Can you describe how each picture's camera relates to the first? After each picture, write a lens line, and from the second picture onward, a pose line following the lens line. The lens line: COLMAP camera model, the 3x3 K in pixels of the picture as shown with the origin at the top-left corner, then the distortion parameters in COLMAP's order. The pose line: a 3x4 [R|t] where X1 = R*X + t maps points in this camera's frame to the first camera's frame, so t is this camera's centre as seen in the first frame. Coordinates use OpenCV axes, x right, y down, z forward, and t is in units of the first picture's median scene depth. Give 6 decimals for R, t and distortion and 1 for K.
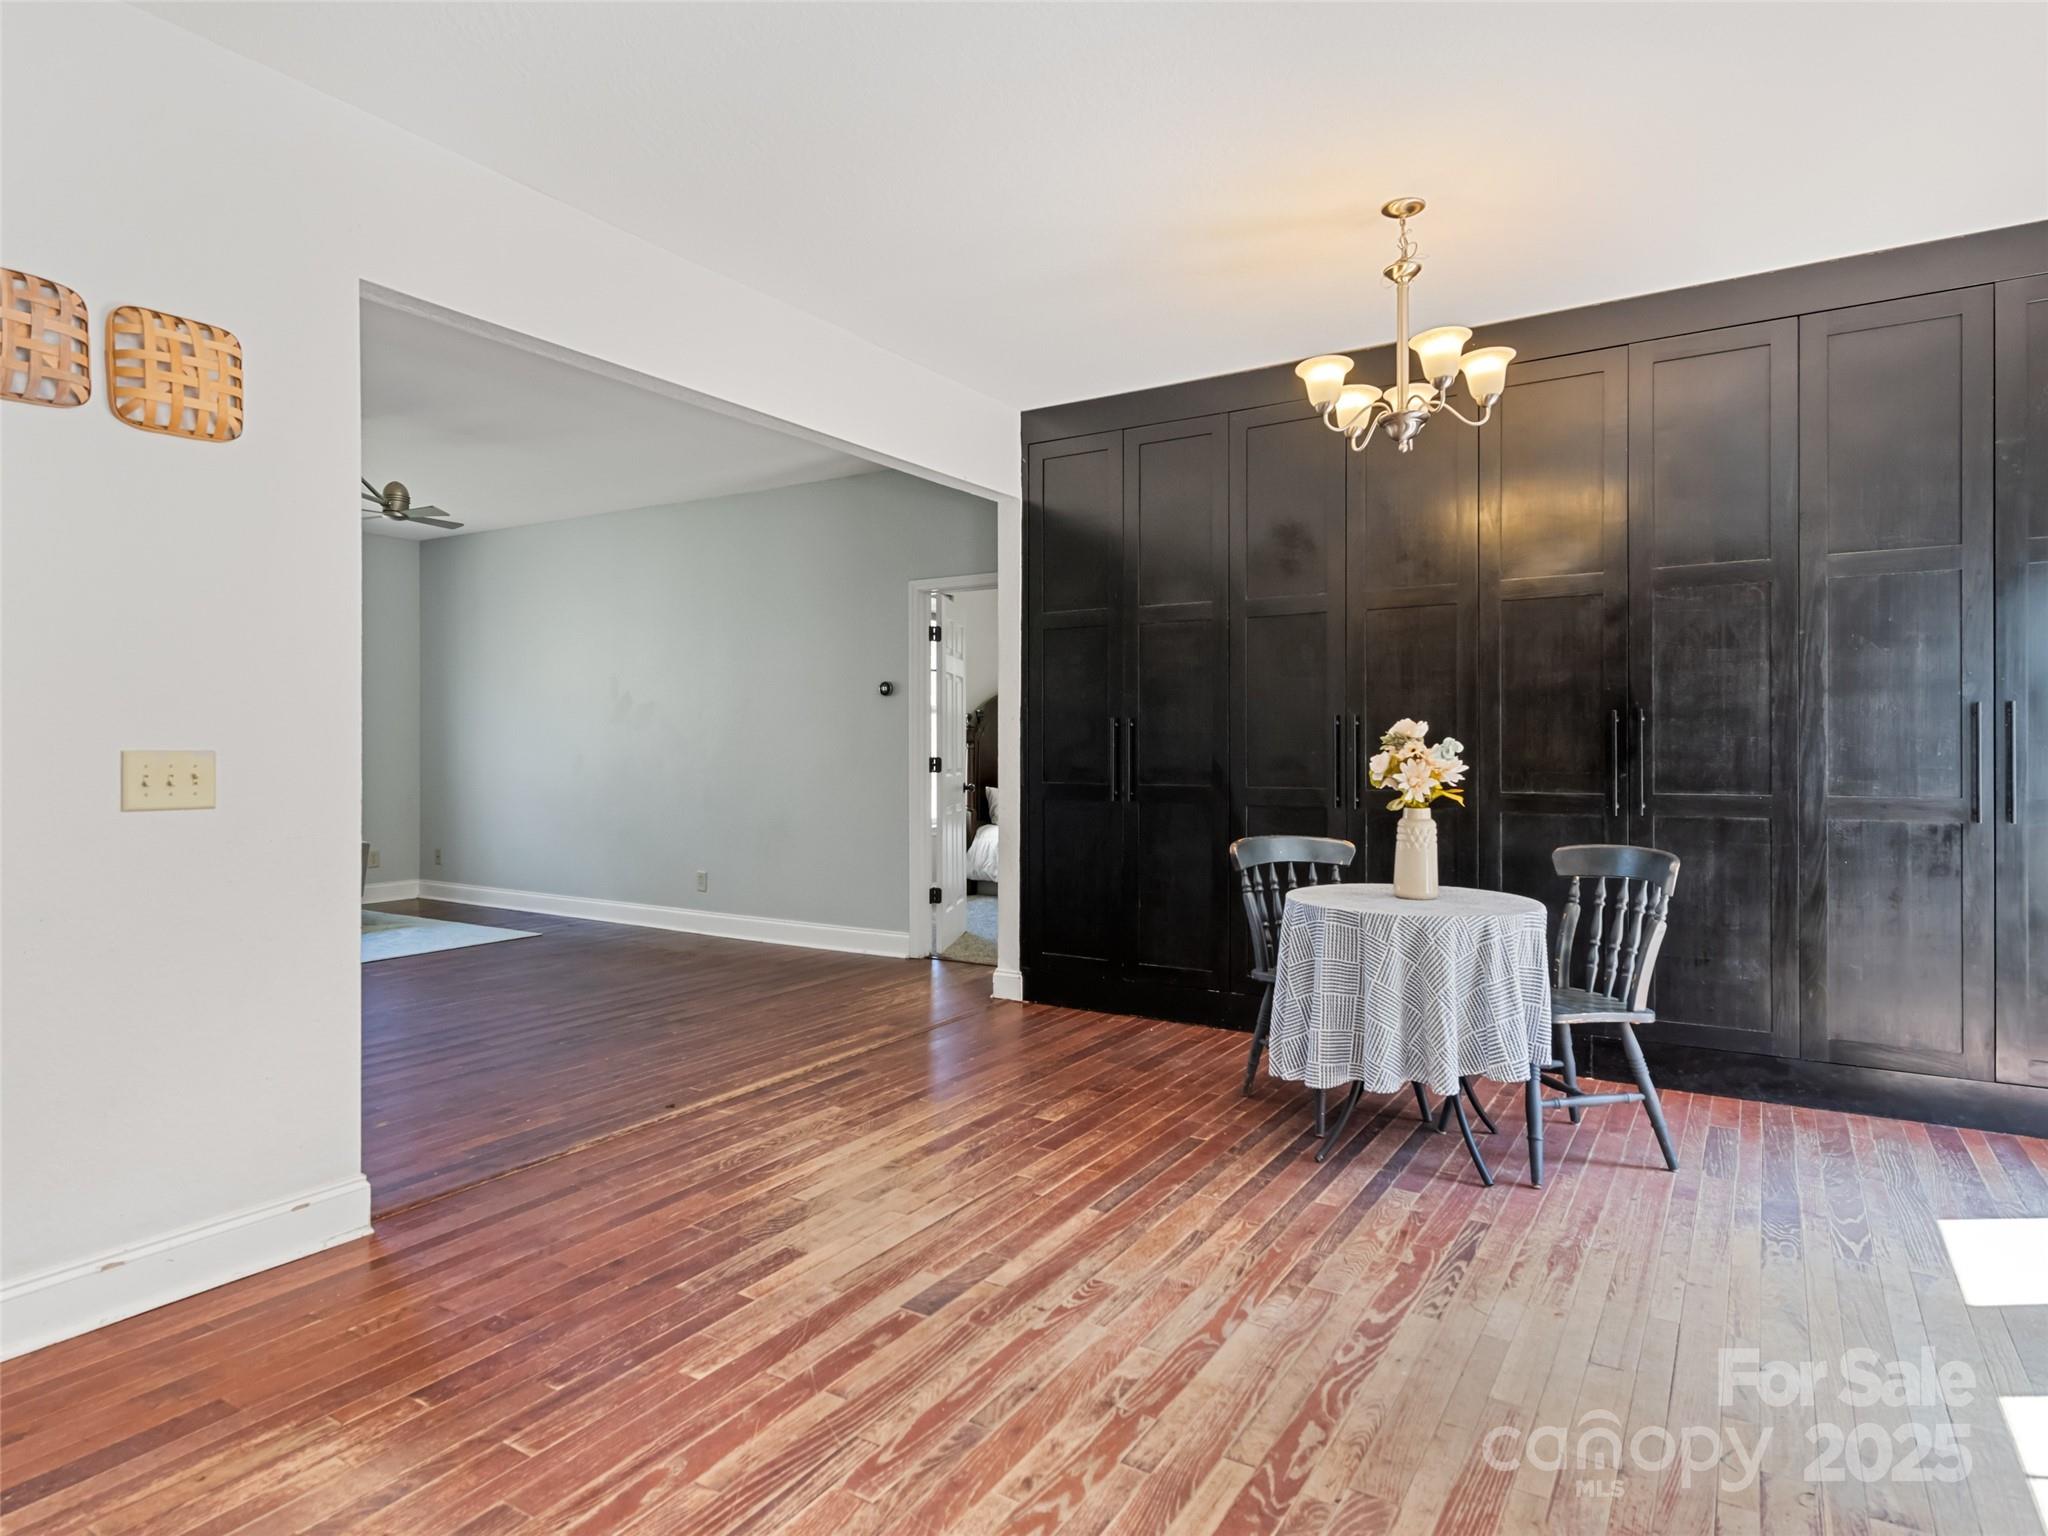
lens RADIAL K [[1174.0, 0, 1015.5], [0, 1174.0, 750.5], [0, 0, 1]] dist [0.019573, -0.005998]
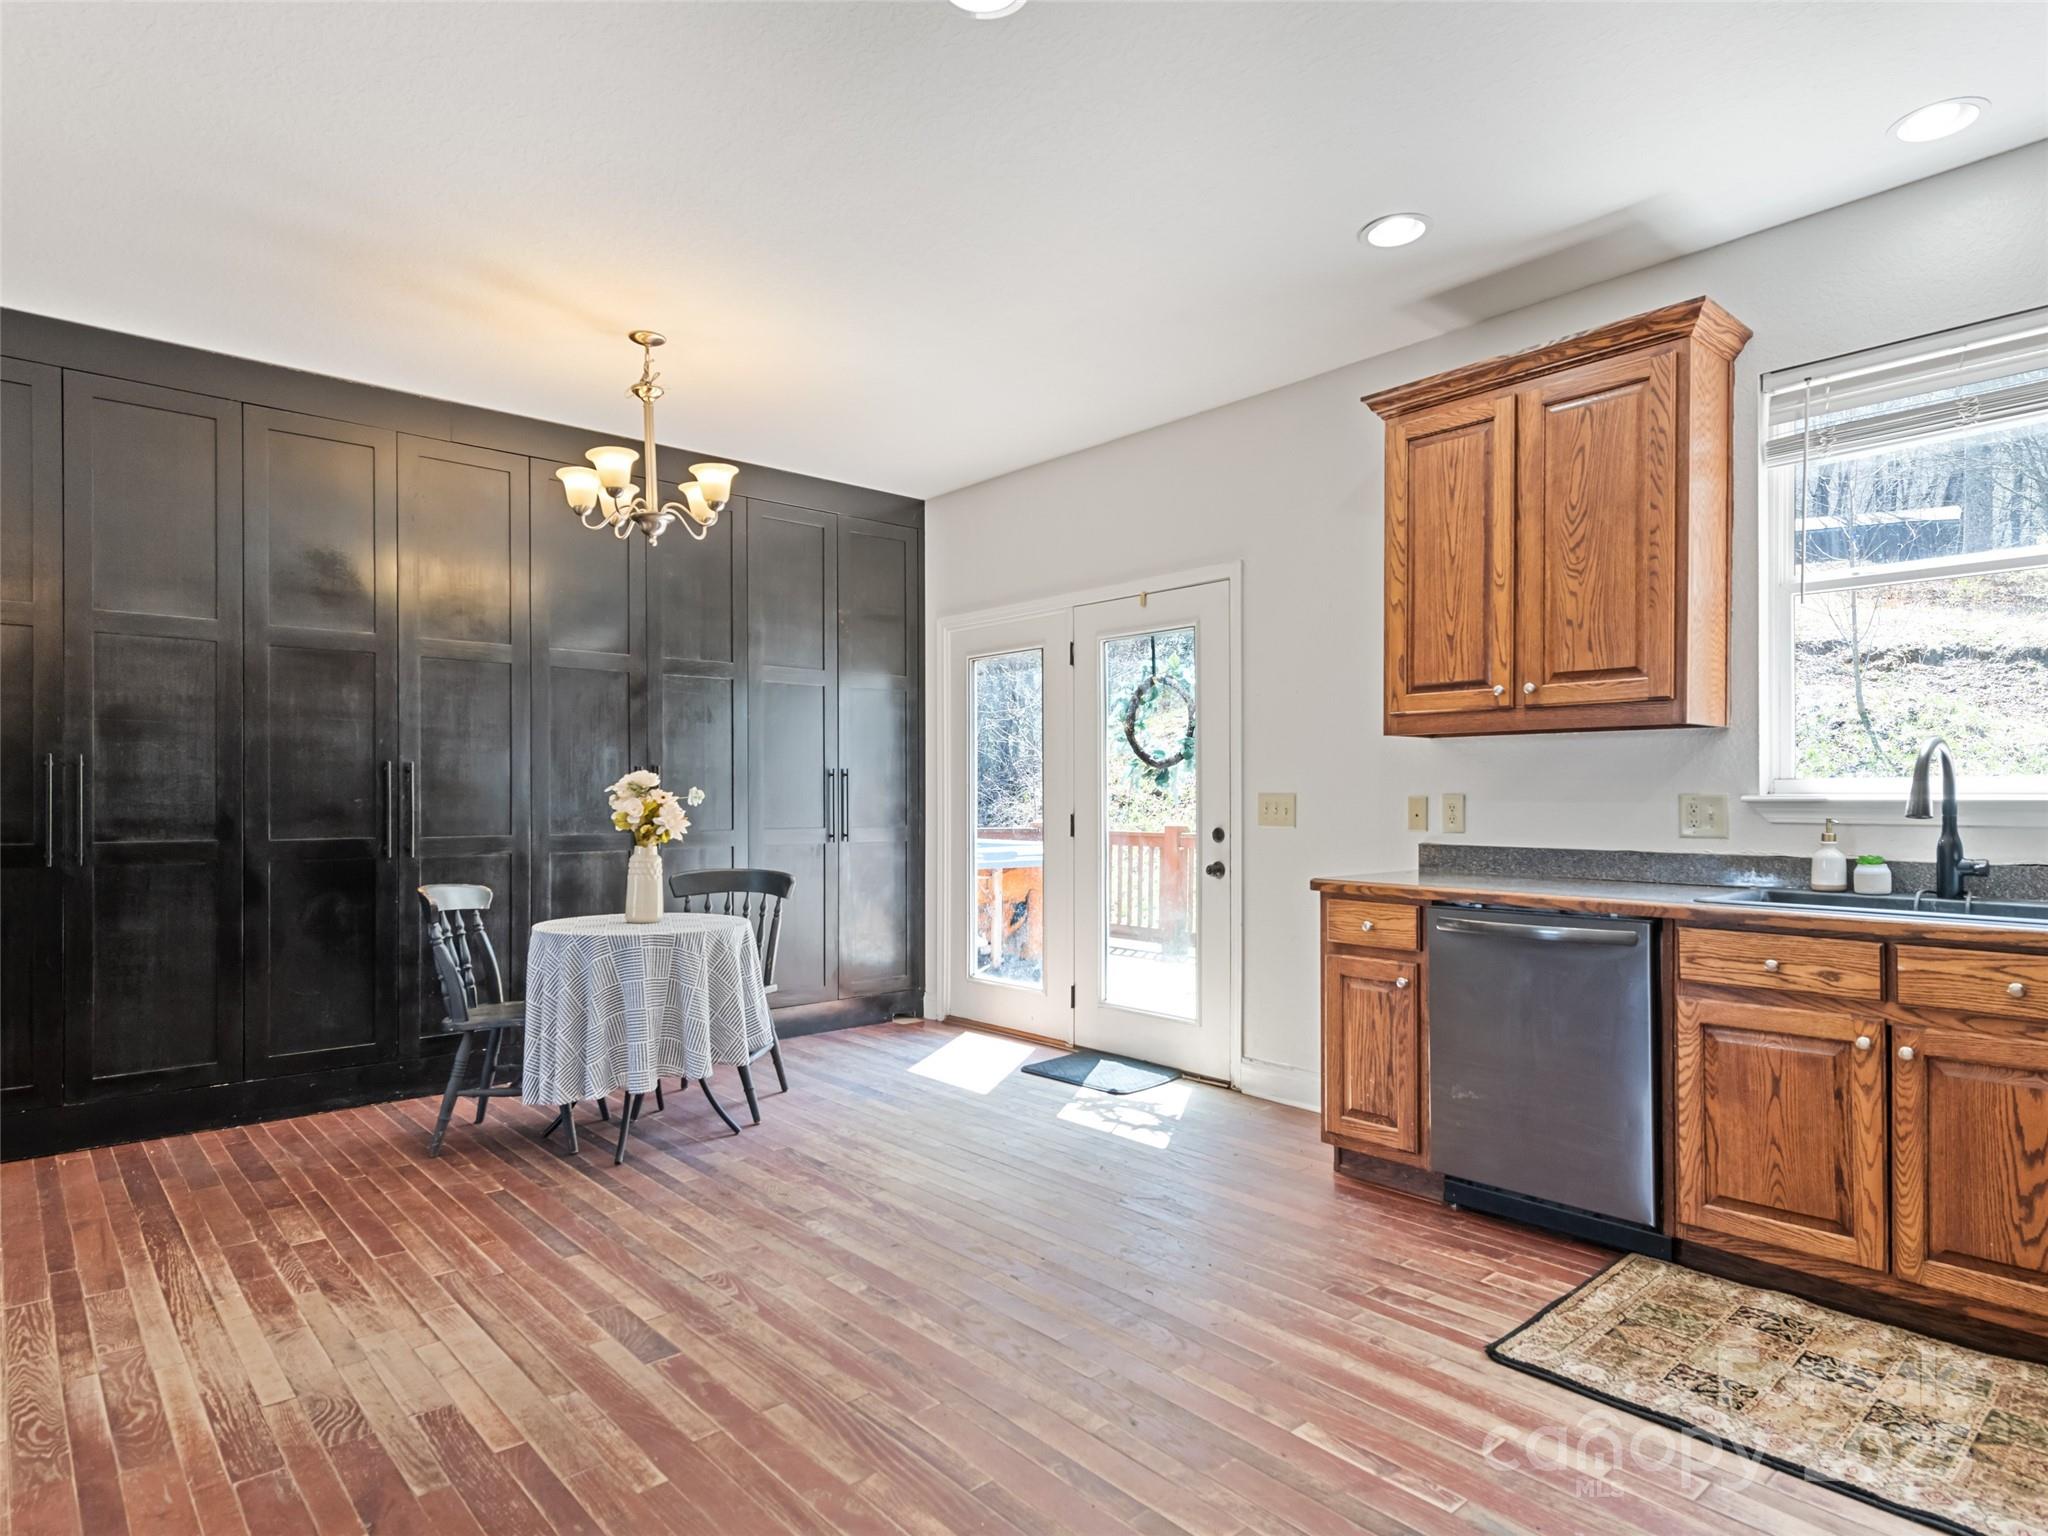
lens RADIAL K [[1168.4, 0, 1028.2], [0, 1168.4, 798.0], [0, 0, 1]] dist [0.018440, -0.004299]
pose [[0.280320, 0.001367, 0.959906, -0.838765], [0.000858, 0.999998, -0.001675, 0.003214], [-0.959906, 0.001293, 0.280319, 0.372903]]
